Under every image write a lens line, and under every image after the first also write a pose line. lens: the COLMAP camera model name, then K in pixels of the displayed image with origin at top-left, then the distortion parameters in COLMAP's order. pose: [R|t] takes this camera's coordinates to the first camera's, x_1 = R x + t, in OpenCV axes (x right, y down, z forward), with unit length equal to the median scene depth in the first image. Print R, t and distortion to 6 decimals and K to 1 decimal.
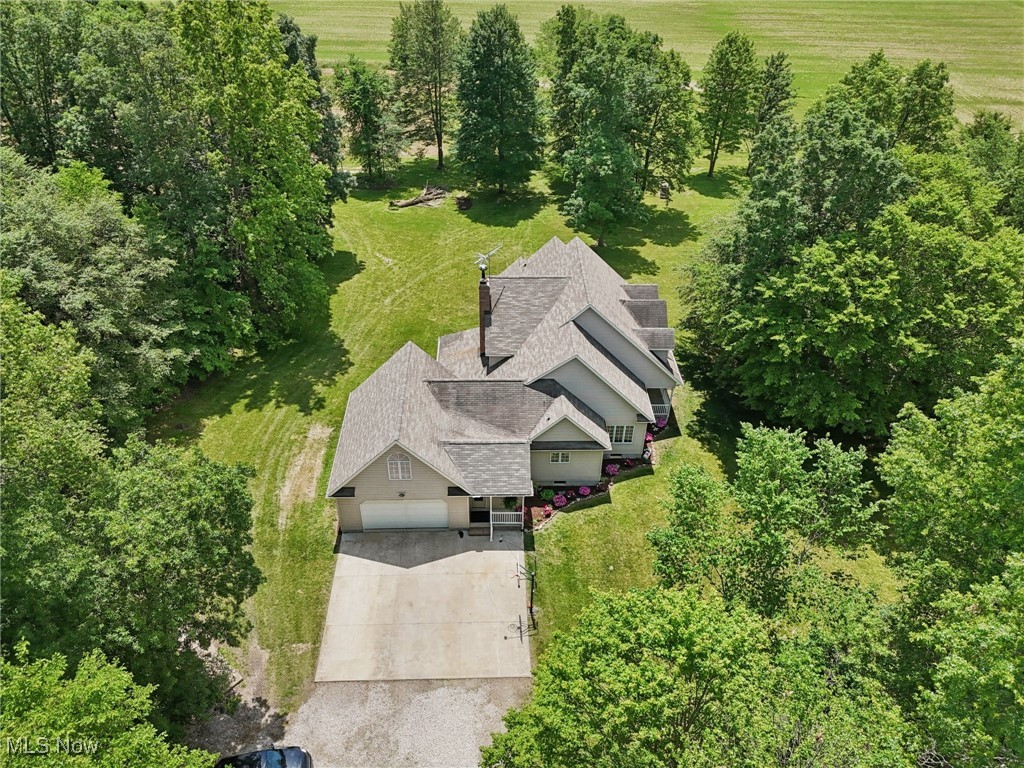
lens RADIAL K [[745.8, 0, 512.0], [0, 745.8, 384.0], [0, 0, 1]] dist [0.015247, -0.000681]
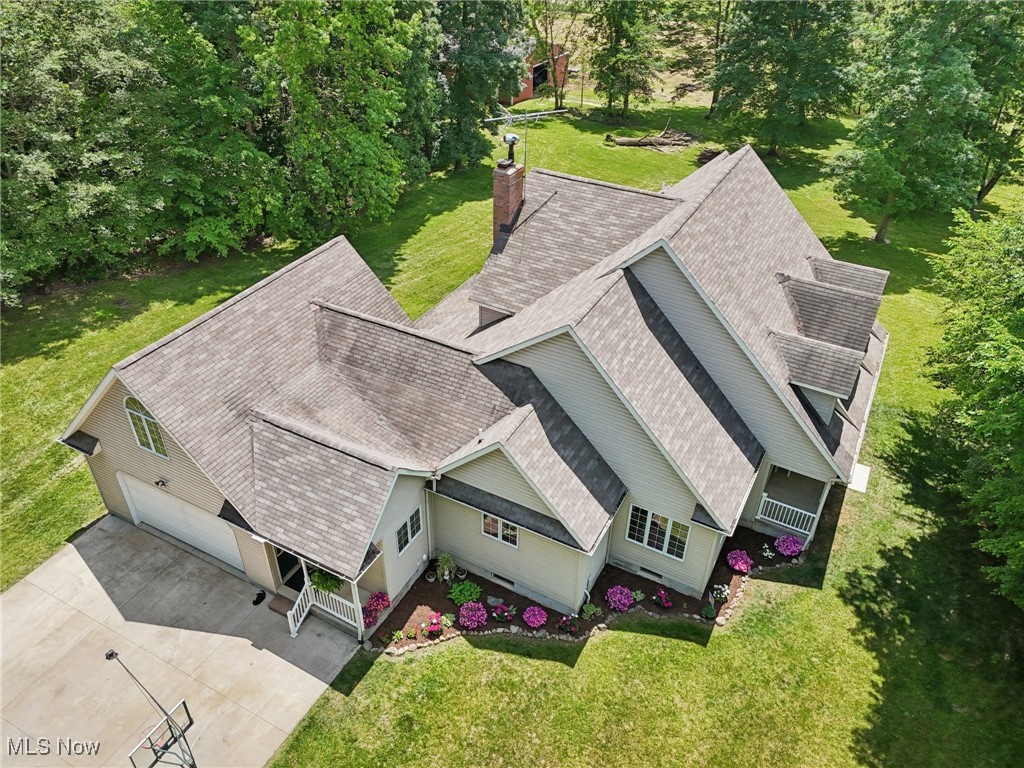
lens RADIAL K [[745.8, 0, 512.0], [0, 745.8, 384.0], [0, 0, 1]] dist [0.015247, -0.000681]
pose [[0.865213, 0.288976, -0.409754, 0.242918], [-0.300635, 0.953010, 0.037300, -0.011444], [0.401278, 0.090914, 0.911433, 0.563064]]
